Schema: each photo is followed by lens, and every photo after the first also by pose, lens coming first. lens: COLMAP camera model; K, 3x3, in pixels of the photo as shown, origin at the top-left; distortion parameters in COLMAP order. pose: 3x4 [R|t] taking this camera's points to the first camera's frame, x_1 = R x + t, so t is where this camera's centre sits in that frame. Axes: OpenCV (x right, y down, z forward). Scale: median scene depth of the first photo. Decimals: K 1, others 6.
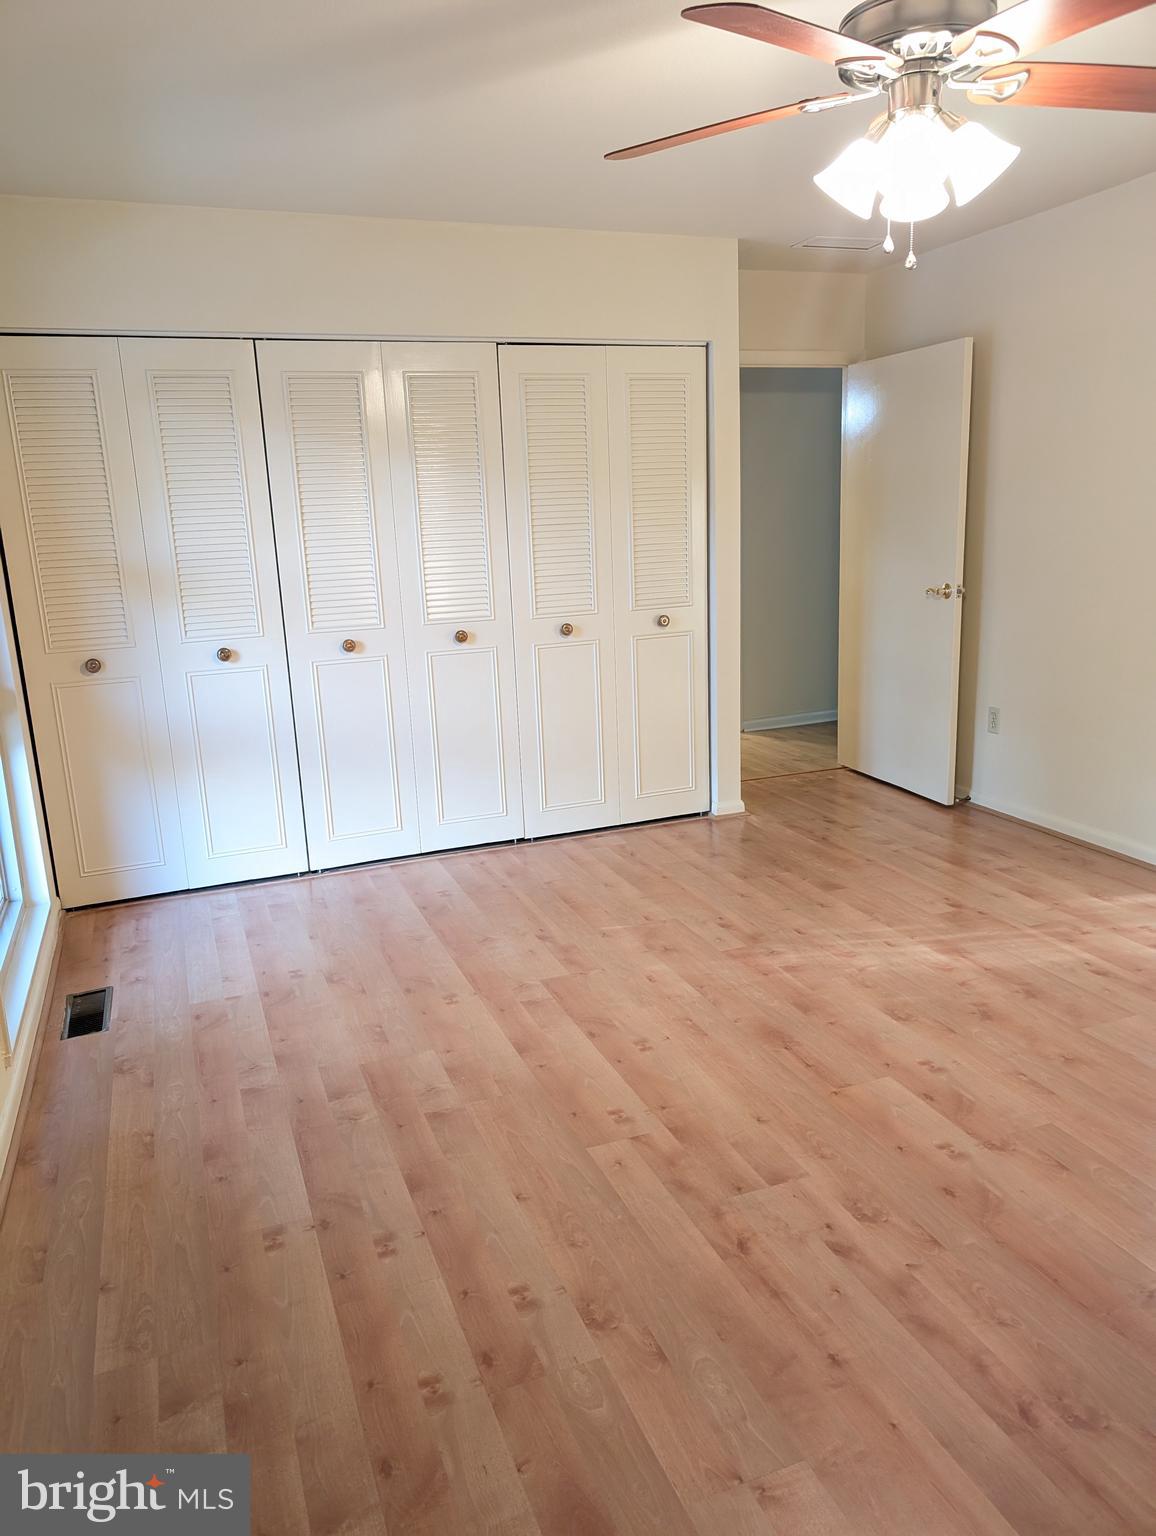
lens RADIAL K [[1101.2, 0, 577.5], [0, 1101.2, 770.8], [0, 0, 1]] dist [0.001099, 0.000649]
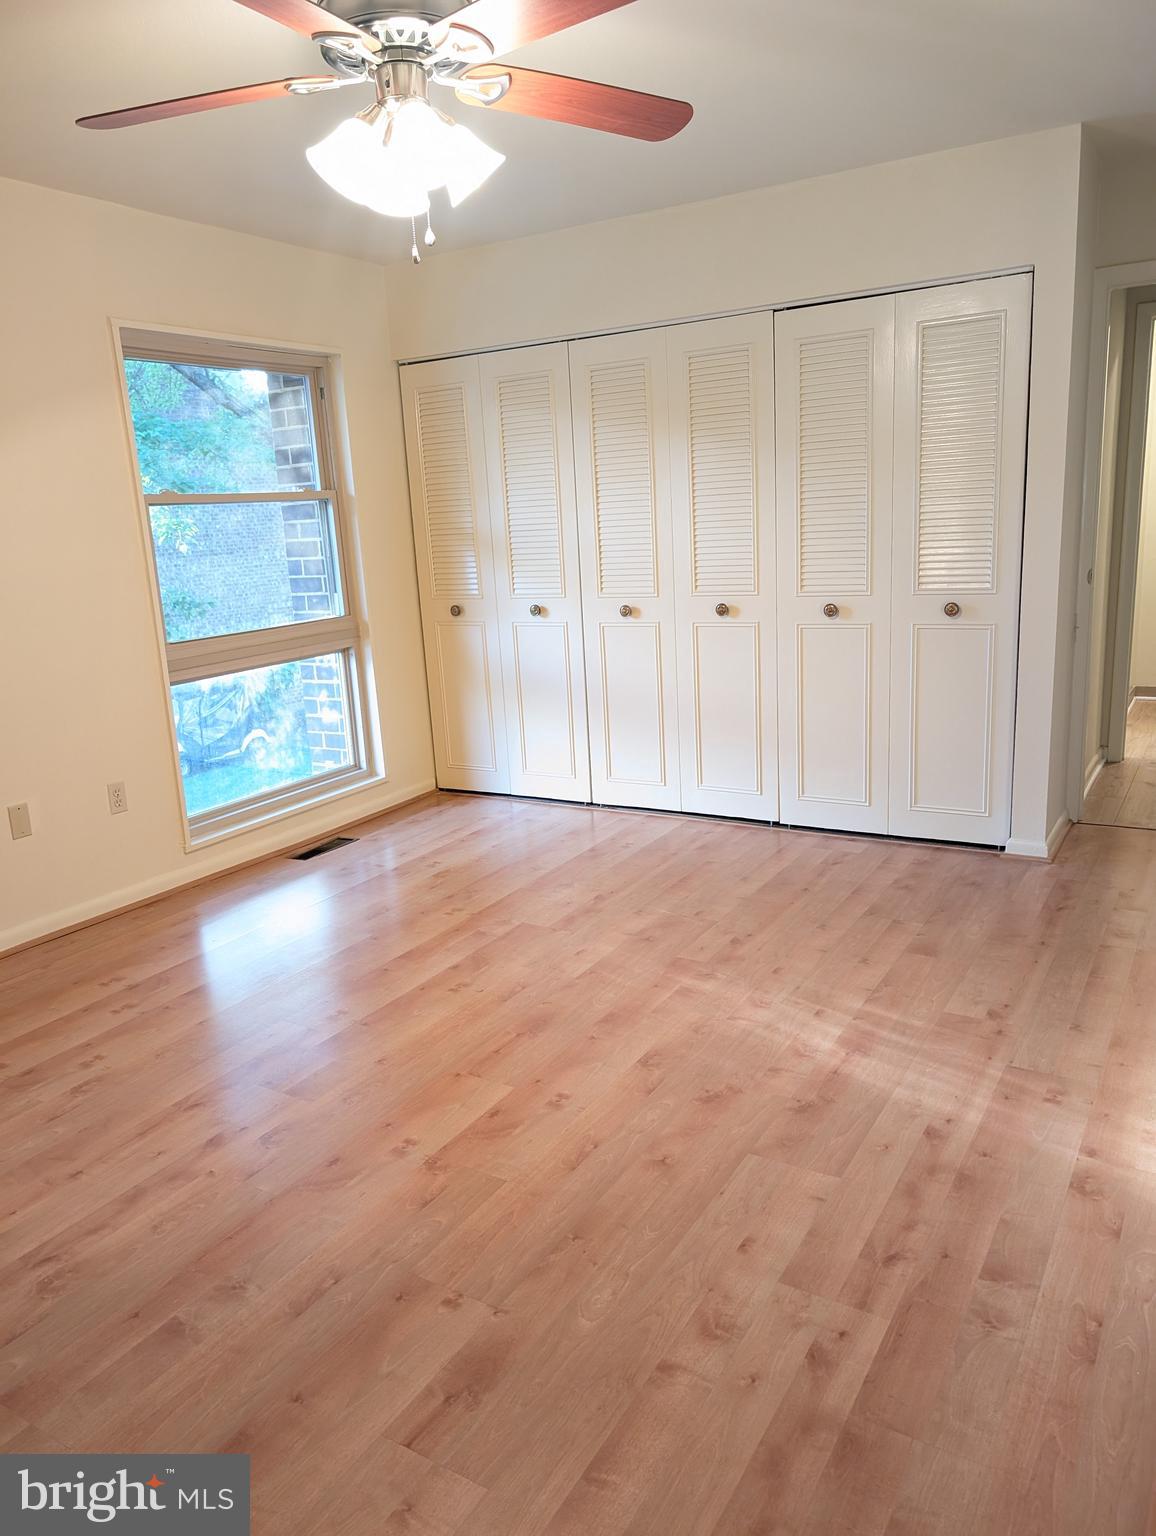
lens RADIAL K [[1101.2, 0, 577.5], [0, 1101.2, 770.8], [0, 0, 1]] dist [0.001099, 0.000649]
pose [[0.617594, 0.192612, -0.762547, 0.725133], [-0.158642, 0.980128, 0.119086, -0.090477], [0.770331, 0.047425, 0.635878, 0.288694]]
